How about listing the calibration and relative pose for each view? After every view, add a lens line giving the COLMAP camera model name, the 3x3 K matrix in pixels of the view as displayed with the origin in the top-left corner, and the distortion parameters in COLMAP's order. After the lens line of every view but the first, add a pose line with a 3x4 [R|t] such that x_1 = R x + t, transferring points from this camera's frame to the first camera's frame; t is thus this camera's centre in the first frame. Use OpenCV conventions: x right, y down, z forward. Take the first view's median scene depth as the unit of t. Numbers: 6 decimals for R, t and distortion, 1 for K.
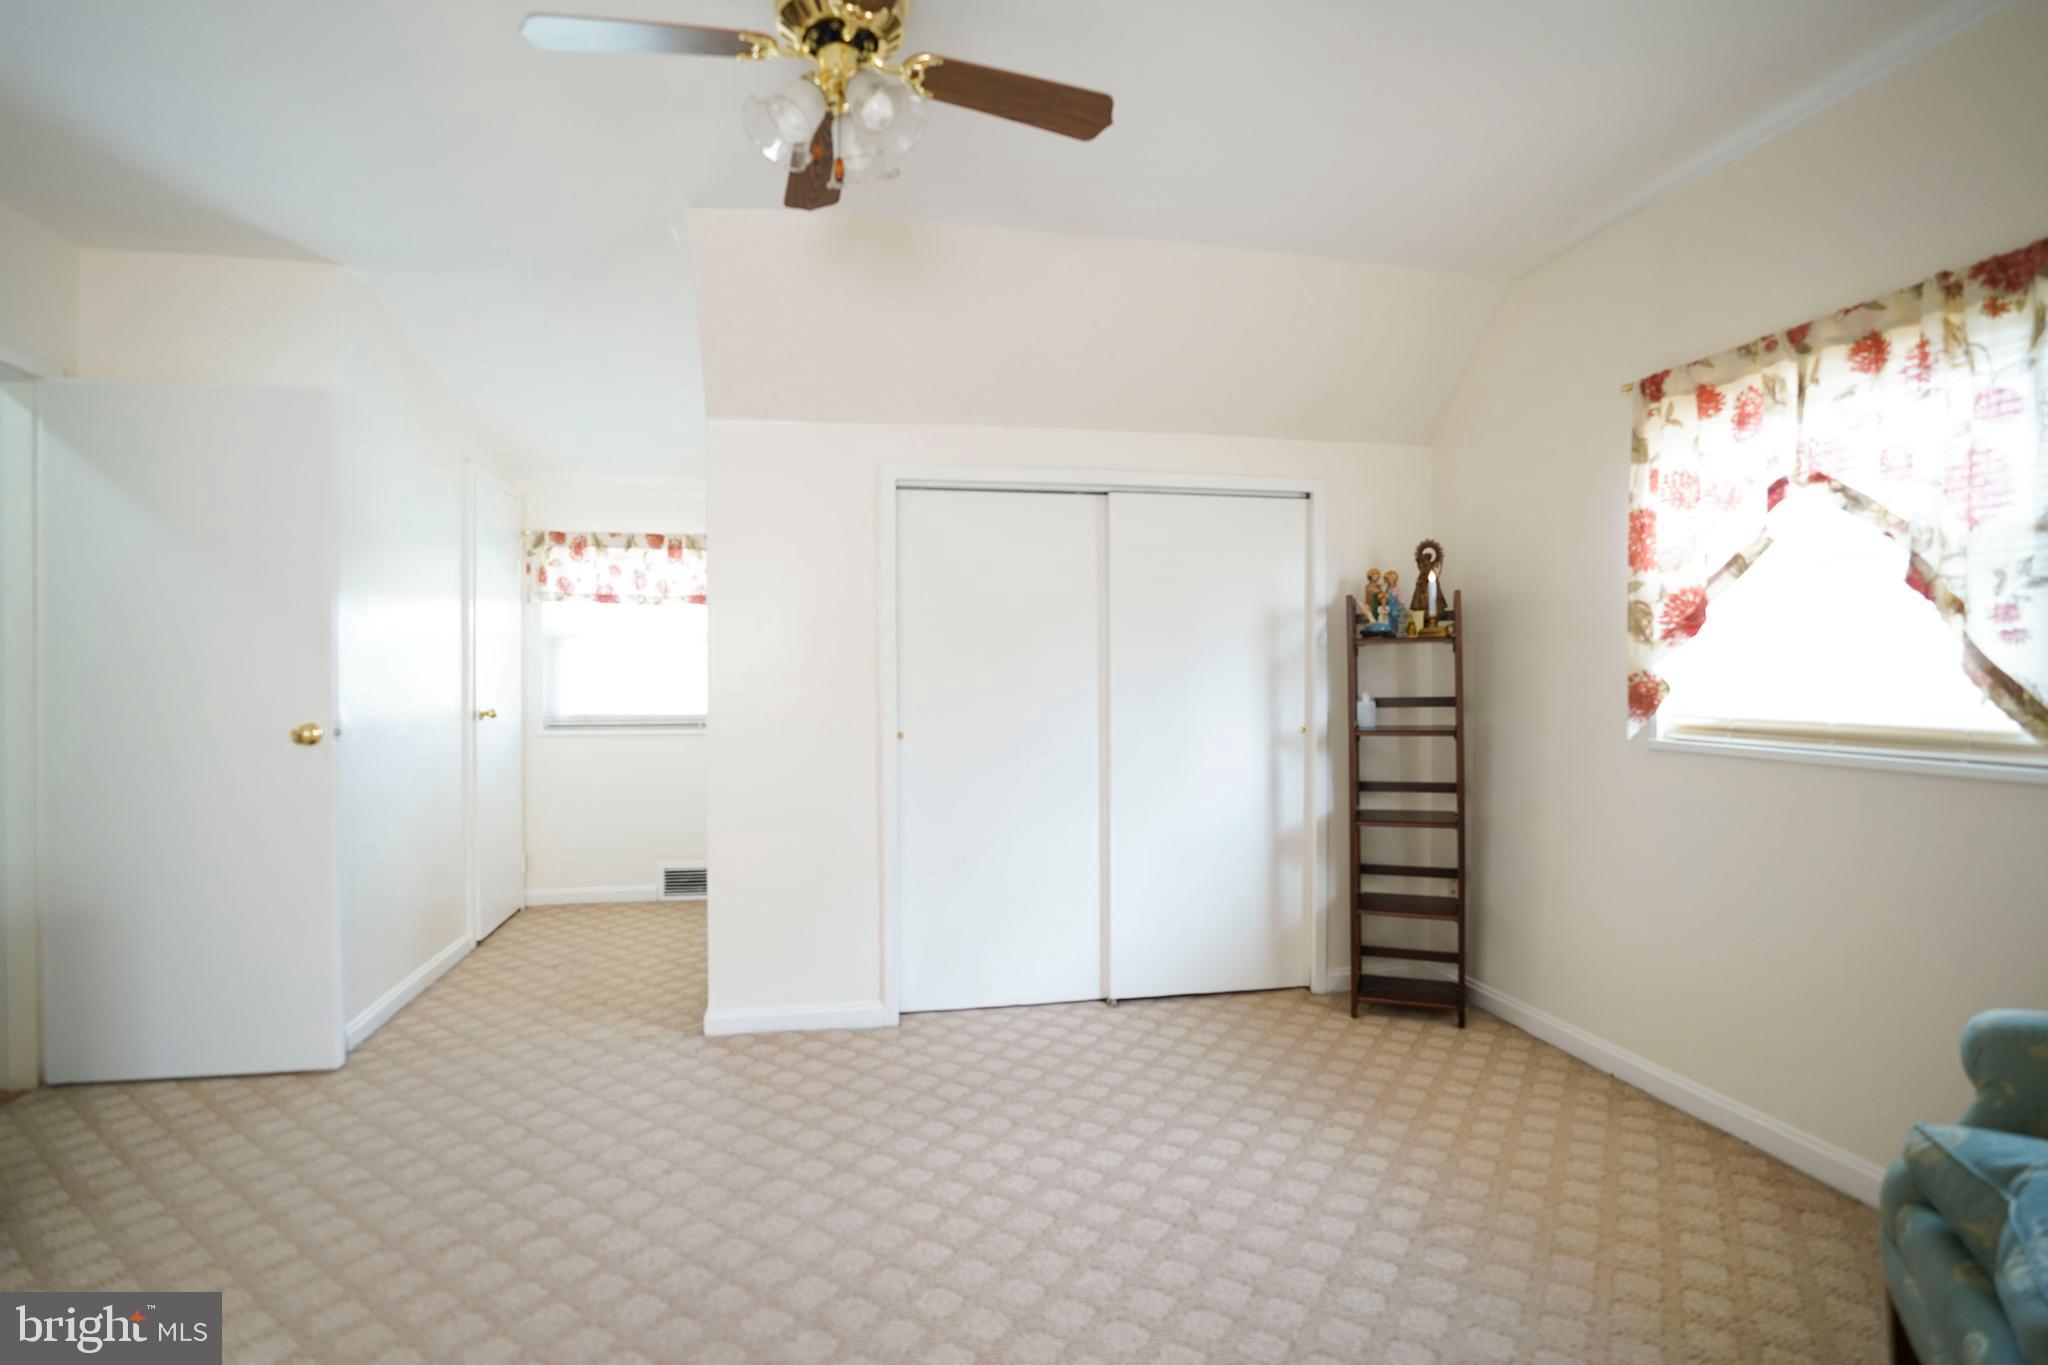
lens RADIAL K [[964.1, 0, 1024.0], [0, 964.1, 682.5], [0, 0, 1]] dist [-0.064861, 0.024075]
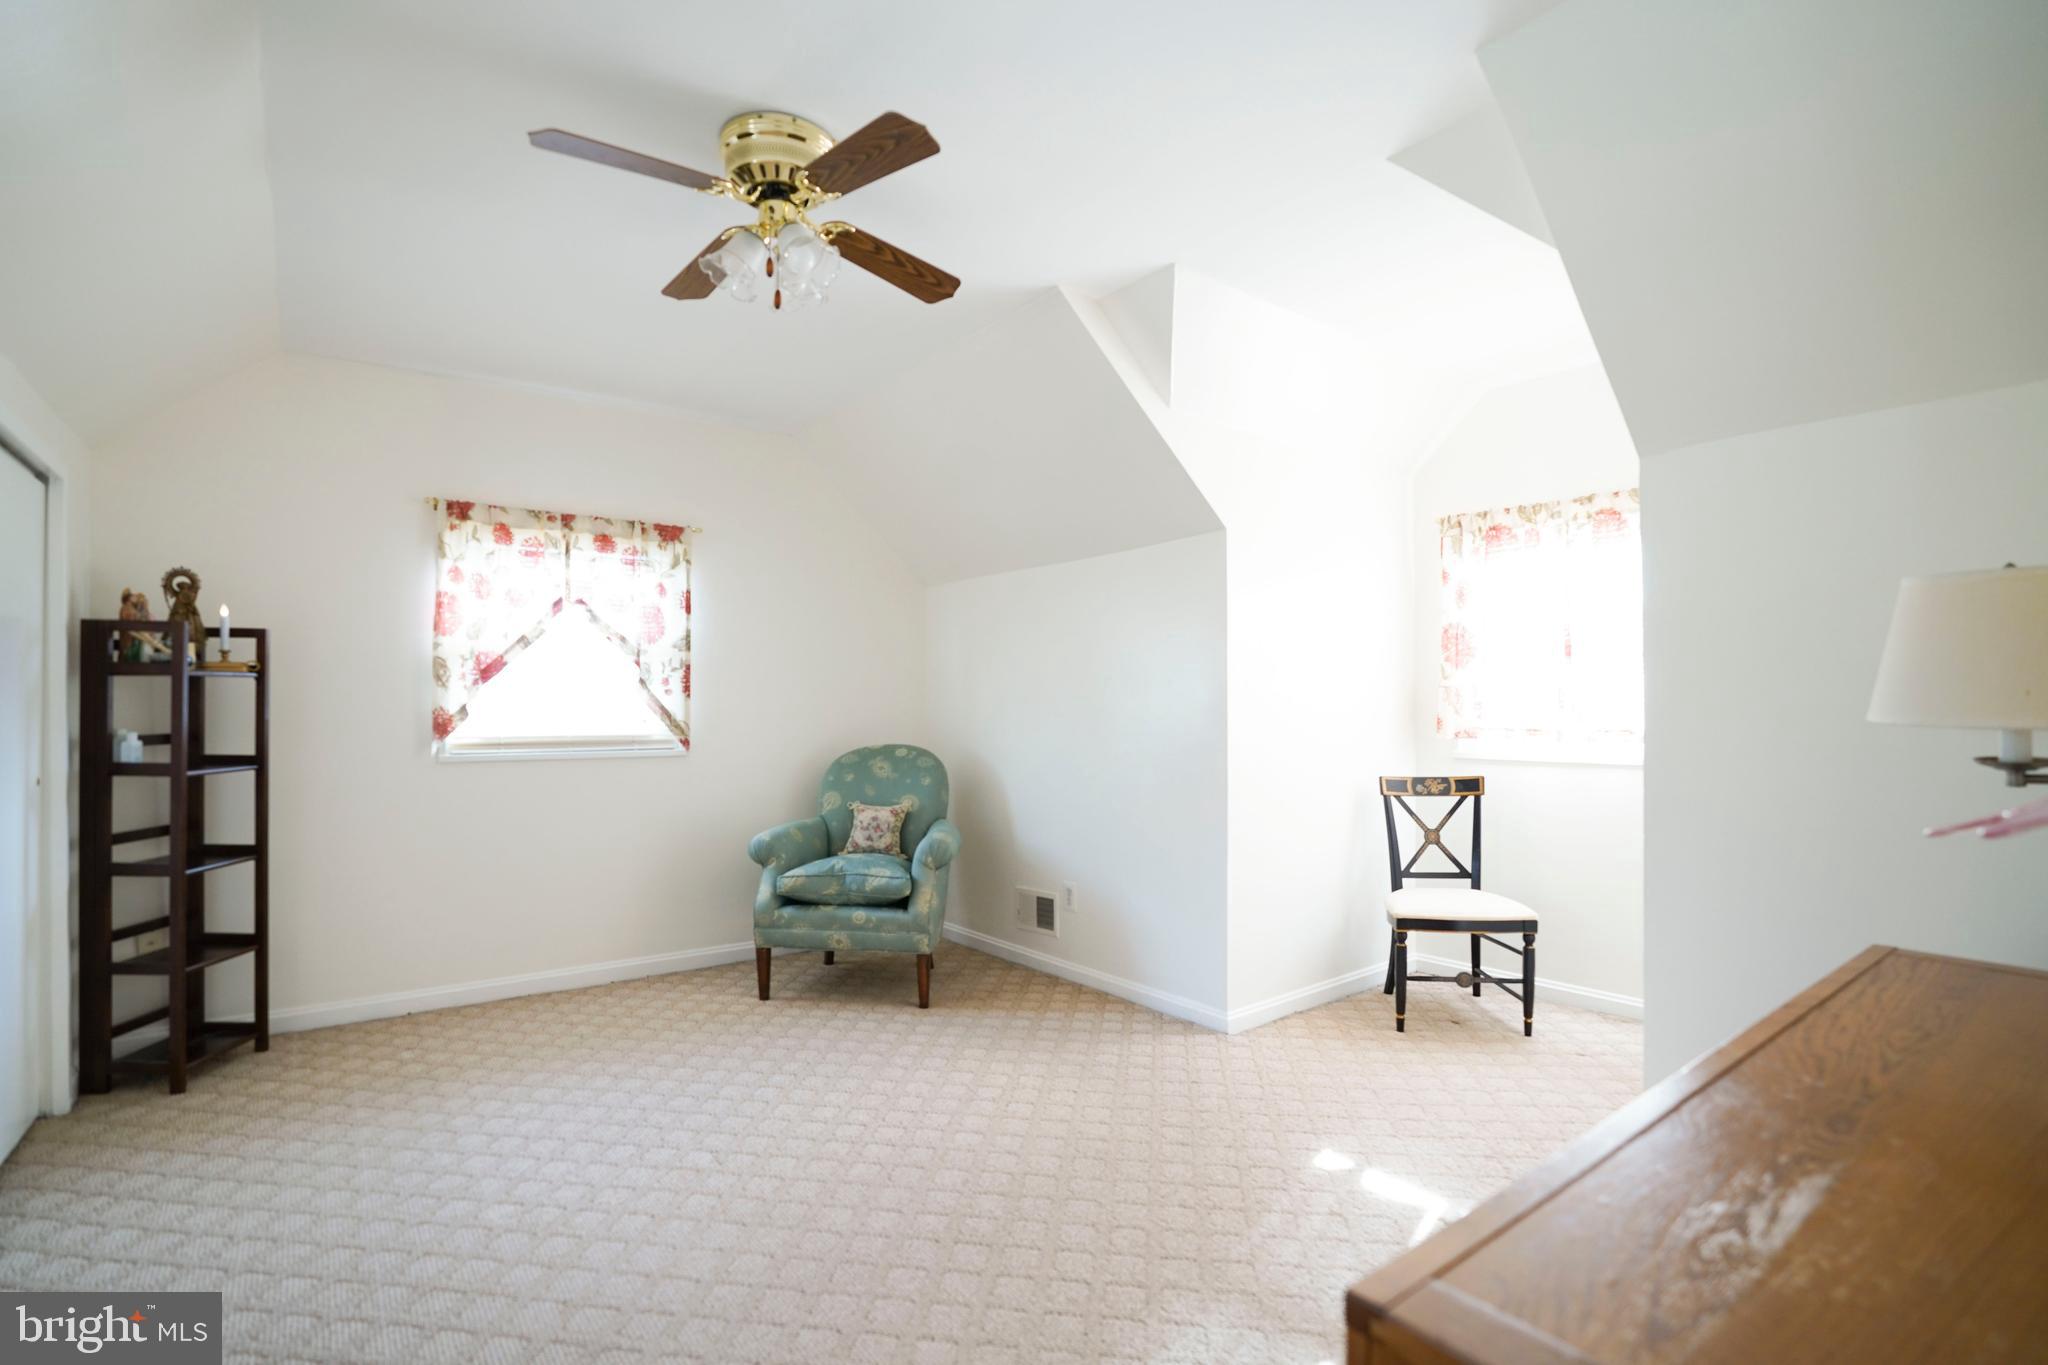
lens RADIAL K [[964.1, 0, 1024.0], [0, 964.1, 682.5], [0, 0, 1]] dist [-0.064861, 0.024075]
pose [[-0.424731, 0.023070, 0.905026, -1.028055], [0.008677, 0.999733, -0.021412, -0.011386], [-0.905278, -0.001242, -0.424817, 0.852056]]
